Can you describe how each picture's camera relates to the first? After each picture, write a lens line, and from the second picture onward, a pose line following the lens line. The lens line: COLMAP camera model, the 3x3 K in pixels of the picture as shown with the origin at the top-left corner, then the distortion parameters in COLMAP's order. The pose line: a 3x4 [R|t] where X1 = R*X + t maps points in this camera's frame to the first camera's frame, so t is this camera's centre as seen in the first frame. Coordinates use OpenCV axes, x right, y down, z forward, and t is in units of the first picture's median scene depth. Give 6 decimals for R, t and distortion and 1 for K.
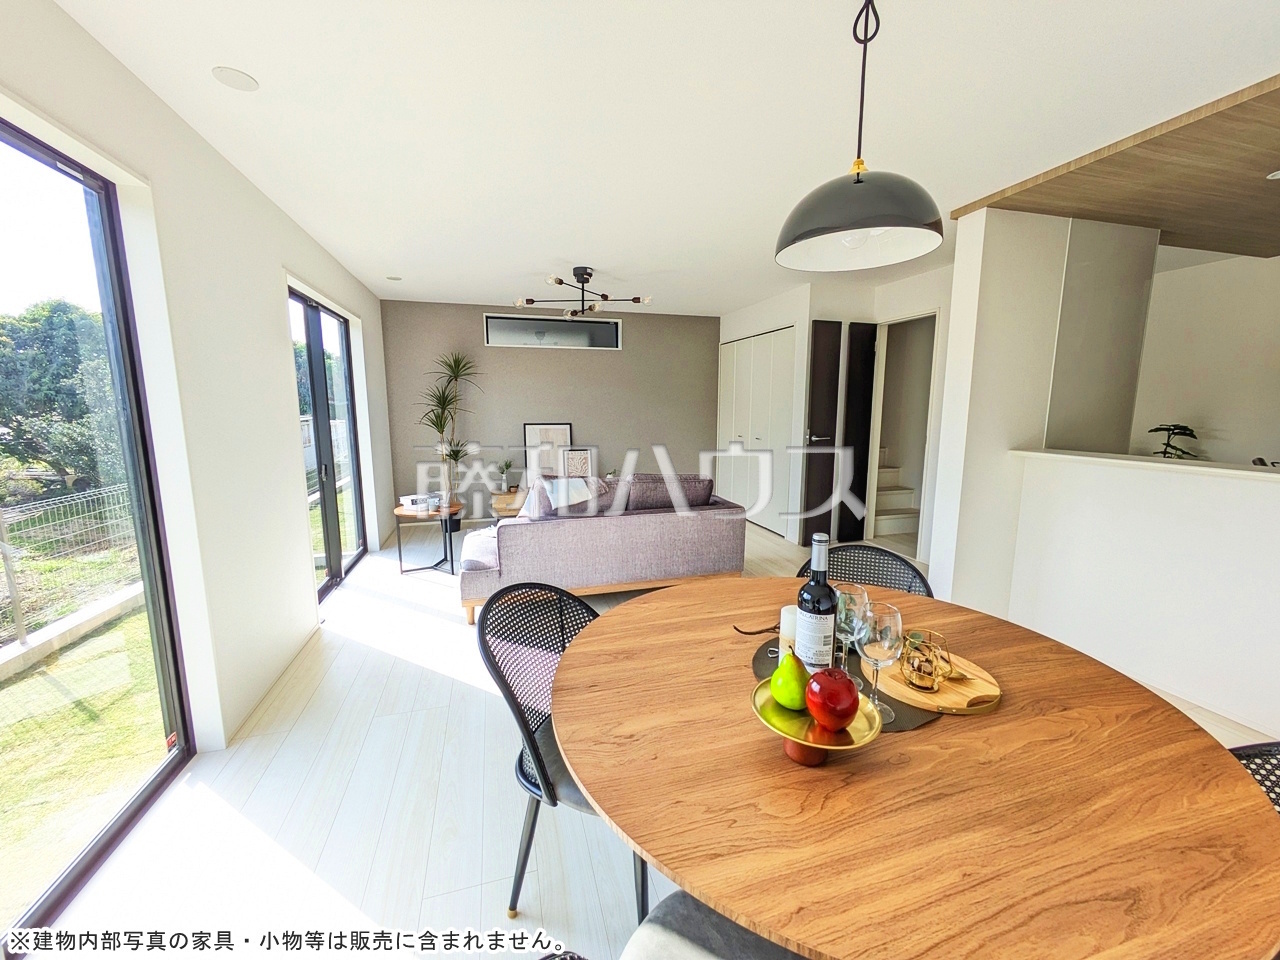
lens RADIAL K [[504.2, 0, 642.6], [0, 504.2, 479.6], [0, 0, 1]] dist [-0.001974, 0.000676]
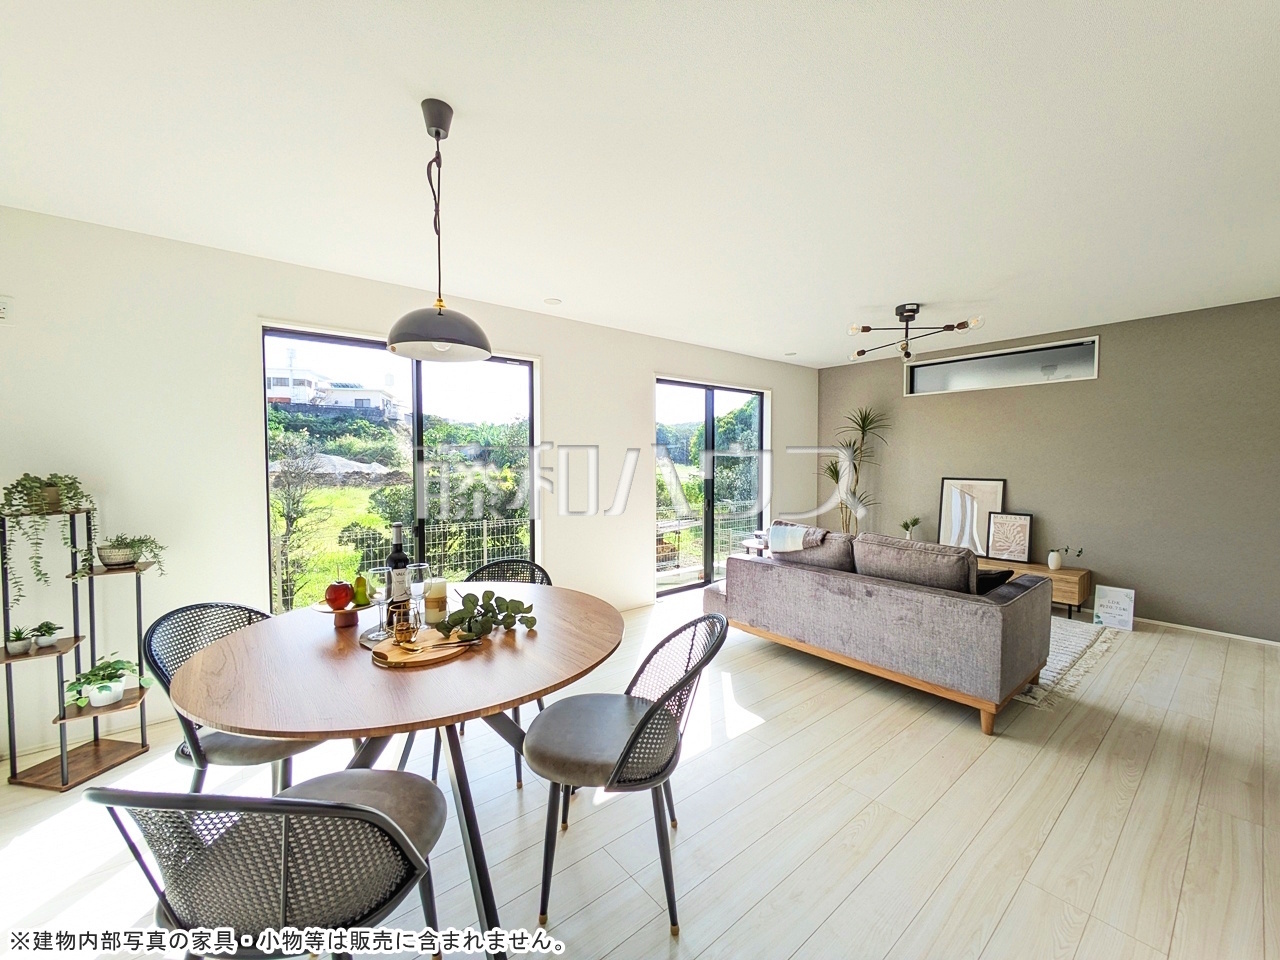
lens RADIAL K [[504.2, 0, 642.6], [0, 504.2, 479.6], [0, 0, 1]] dist [-0.001974, 0.000676]
pose [[0.387413, 0.032072, -0.921348, 0.536981], [-0.131432, 0.991108, -0.020765, -0.029283], [0.912489, 0.129139, 0.388184, 0.255422]]
